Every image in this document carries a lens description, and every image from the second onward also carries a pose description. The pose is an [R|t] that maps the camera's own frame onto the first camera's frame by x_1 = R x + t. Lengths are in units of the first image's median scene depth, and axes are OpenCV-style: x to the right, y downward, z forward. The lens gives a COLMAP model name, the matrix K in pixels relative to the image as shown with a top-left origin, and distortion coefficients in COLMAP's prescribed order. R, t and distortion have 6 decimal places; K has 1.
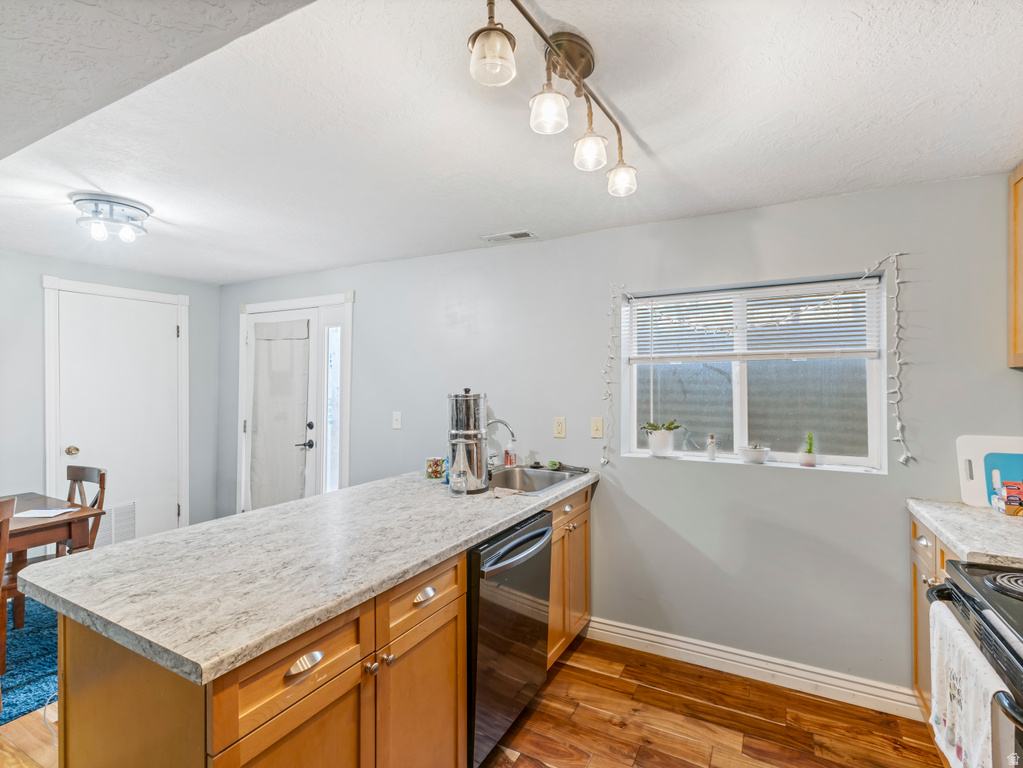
lens RADIAL K [[509.0, 0, 518.4], [0, 509.0, 382.3], [0, 0, 1]] dist [0.015669, 0.000704]
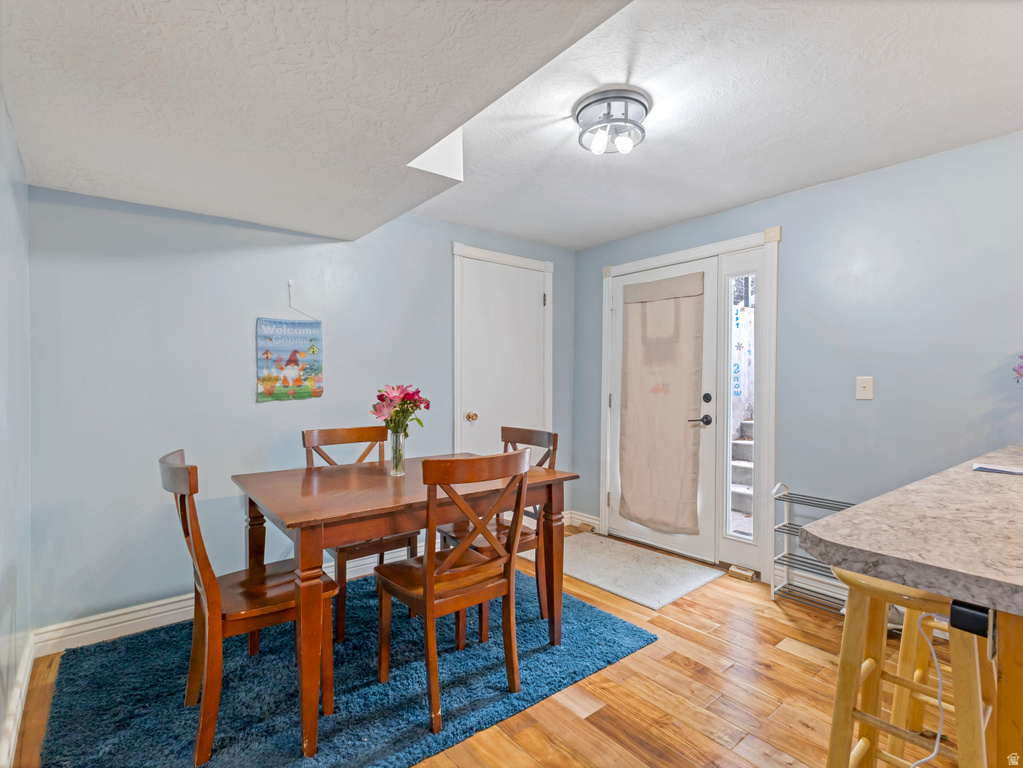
lens RADIAL K [[509.0, 0, 514.7], [0, 509.0, 386.3], [0, 0, 1]] dist [0.015669, 0.000704]
pose [[0.928296, 0.006363, -0.371786, -0.385671], [-0.006129, 0.999980, 0.001812, 0.065740], [0.371790, 0.000597, 0.928317, 0.102322]]
